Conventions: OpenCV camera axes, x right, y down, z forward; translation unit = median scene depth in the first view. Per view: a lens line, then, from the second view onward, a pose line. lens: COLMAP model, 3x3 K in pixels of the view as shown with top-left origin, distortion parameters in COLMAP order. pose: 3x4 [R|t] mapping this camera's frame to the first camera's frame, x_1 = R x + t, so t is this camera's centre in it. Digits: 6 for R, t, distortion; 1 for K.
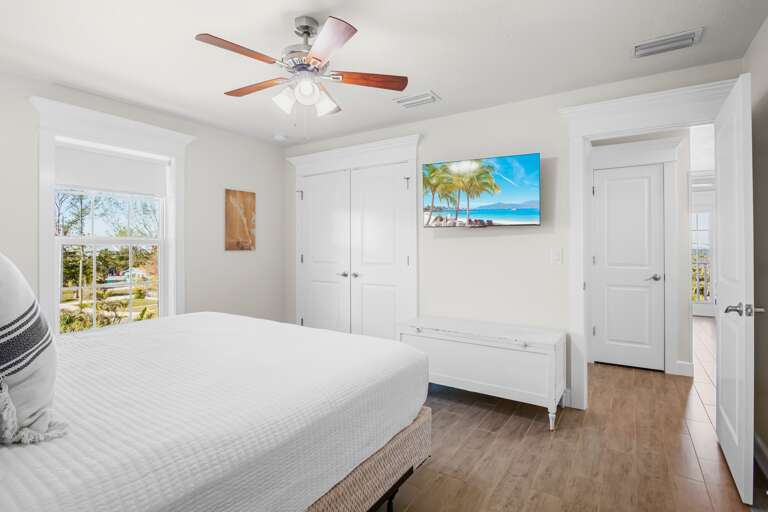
lens RADIAL K [[379.6, 0, 387.4], [0, 379.6, 243.9], [0, 0, 1]] dist [0.002976, 0.000582]
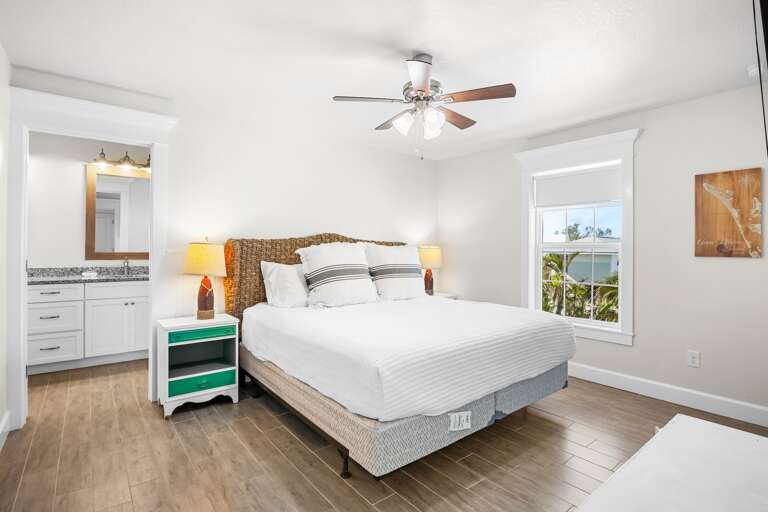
lens RADIAL K [[379.6, 0, 387.4], [0, 379.6, 243.9], [0, 0, 1]] dist [0.002976, 0.000582]
pose [[-0.312647, -0.004475, -0.949859, 0.476351], [0.002632, 0.999981, -0.005578, -0.004936], [0.949866, -0.004244, -0.312629, 0.637600]]
